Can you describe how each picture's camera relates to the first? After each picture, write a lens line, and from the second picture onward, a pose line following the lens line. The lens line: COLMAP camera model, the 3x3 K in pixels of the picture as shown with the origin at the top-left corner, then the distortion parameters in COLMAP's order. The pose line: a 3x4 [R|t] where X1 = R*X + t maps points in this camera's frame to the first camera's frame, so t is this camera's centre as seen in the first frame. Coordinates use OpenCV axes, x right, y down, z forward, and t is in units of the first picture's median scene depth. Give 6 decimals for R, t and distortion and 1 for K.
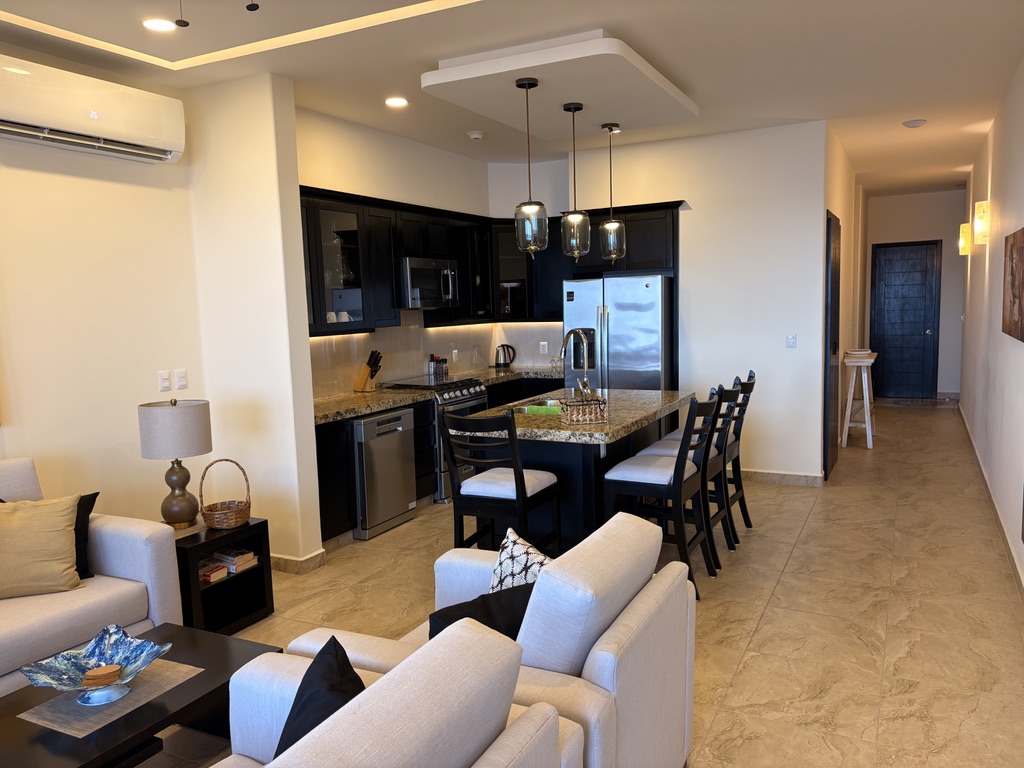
lens RADIAL K [[778.0, 0, 516.9], [0, 778.0, 392.4], [0, 0, 1]] dist [0.042720, -0.043775]
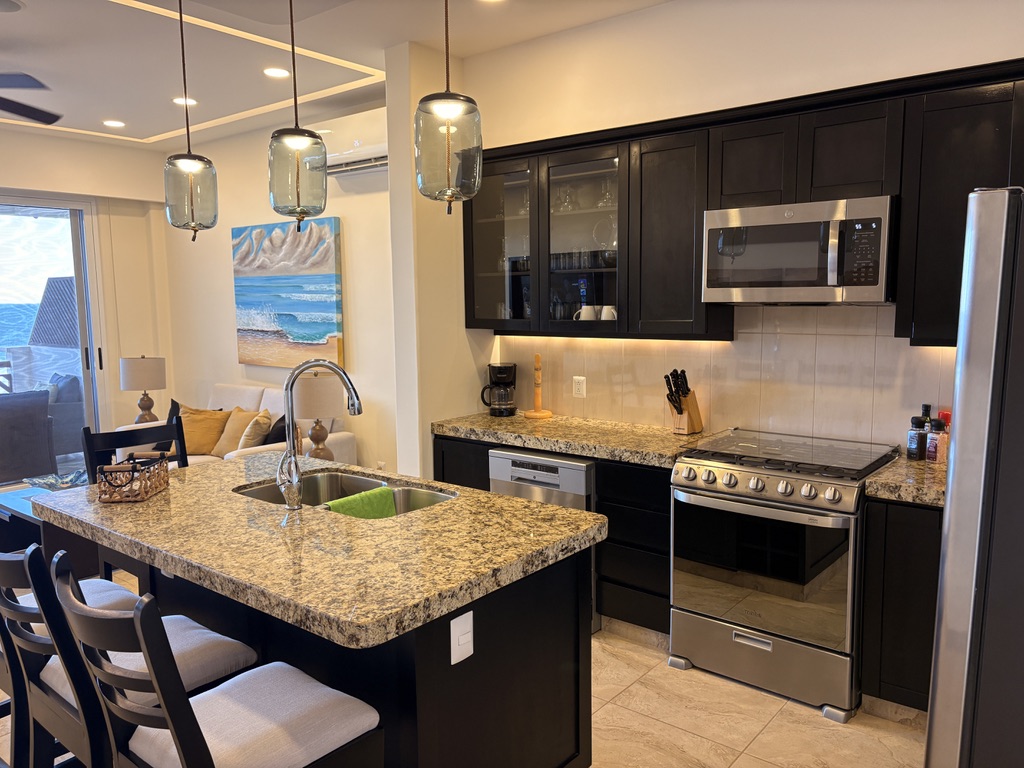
lens RADIAL K [[778.0, 0, 511.3], [0, 778.0, 389.1], [0, 0, 1]] dist [0.042720, -0.043775]
pose [[-0.213755, 0.151756, -0.965028, 0.401672], [-0.094239, 0.980049, 0.174992, -0.120977], [0.972331, 0.128349, -0.195190, 0.895486]]
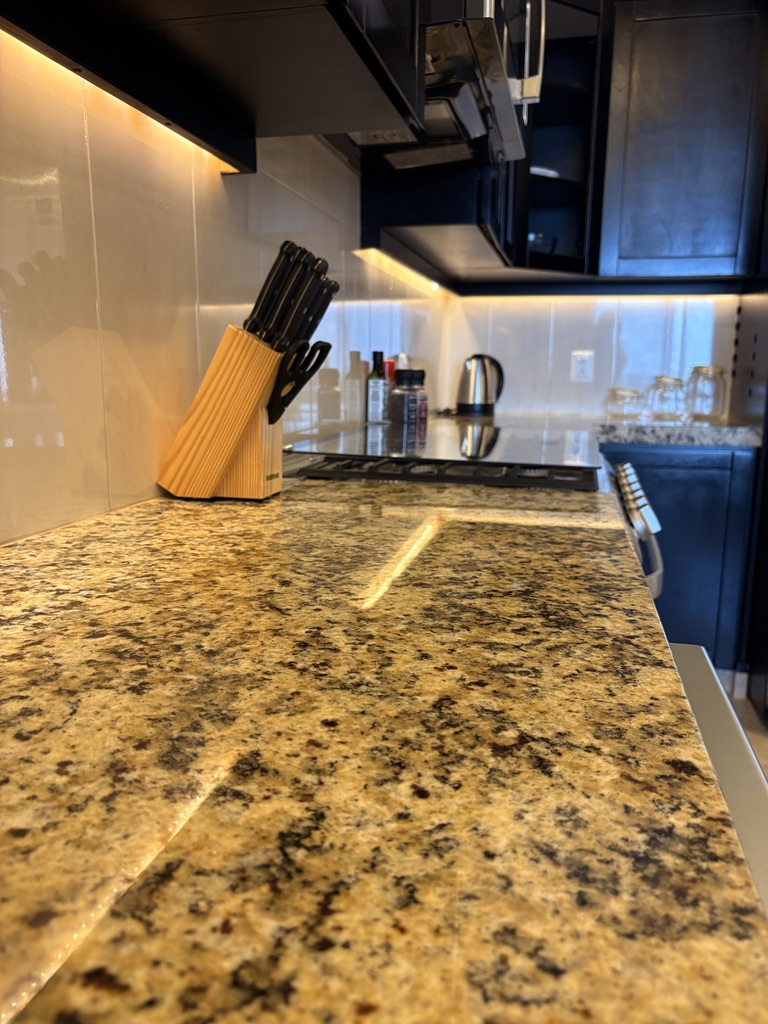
lens RADIAL K [[778.0, 0, 384.0], [0, 778.0, 514.7], [0, 0, 1]] dist [0.042720, -0.043775]
pose [[0.972570, -0.005077, 0.232556, -0.184008], [-0.009883, 0.997957, 0.063120, -0.007394], [-0.232402, -0.063686, 0.970533, 0.751139]]
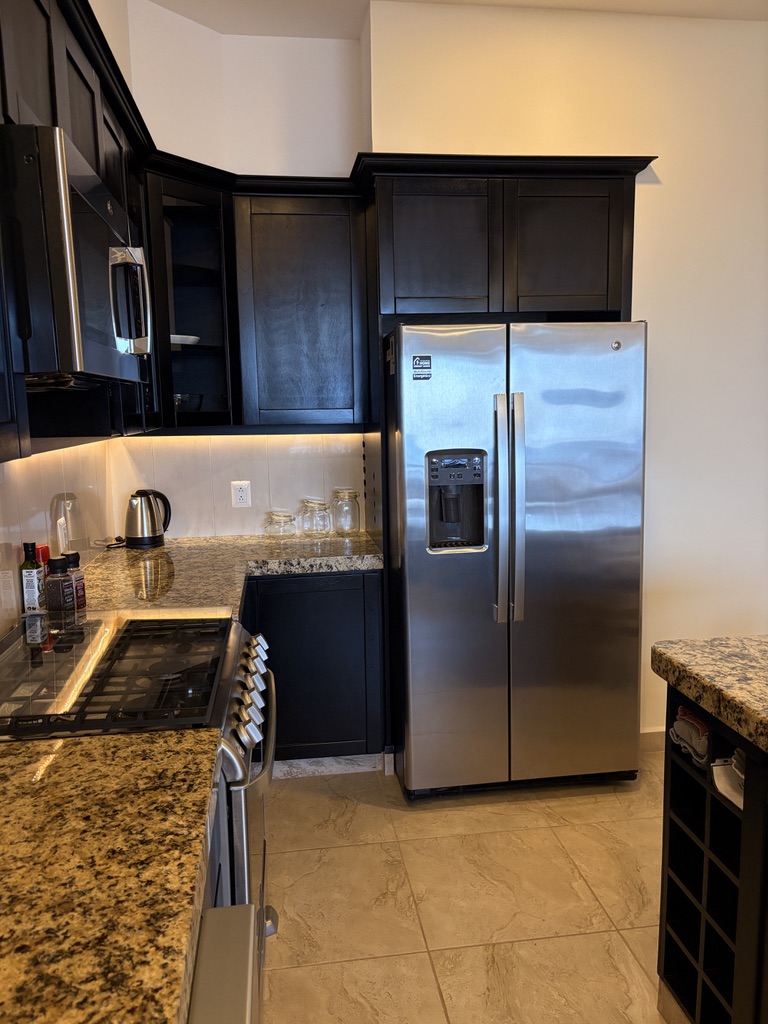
lens RADIAL K [[778.0, 0, 372.5], [0, 778.0, 512.8], [0, 0, 1]] dist [0.042720, -0.043775]
pose [[0.829451, -0.067872, 0.554440, -0.176539], [0.060236, 0.997671, 0.032016, -0.066574], [-0.555322, 0.006841, 0.831608, 0.699825]]
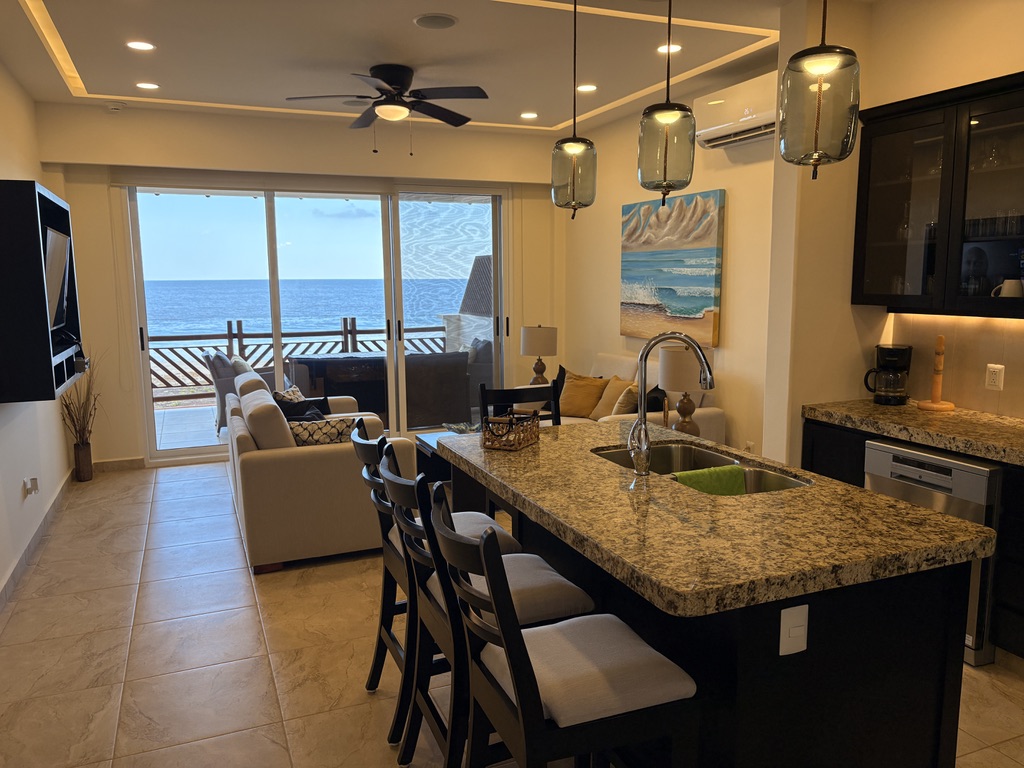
lens RADIAL K [[778.0, 0, 503.0], [0, 778.0, 388.0], [0, 0, 1]] dist [0.042720, -0.043775]
pose [[-0.656605, 0.146886, -0.739793, 0.397572], [-0.056404, 0.968544, 0.242366, -0.121519], [0.752123, 0.200867, -0.627666, 0.912096]]
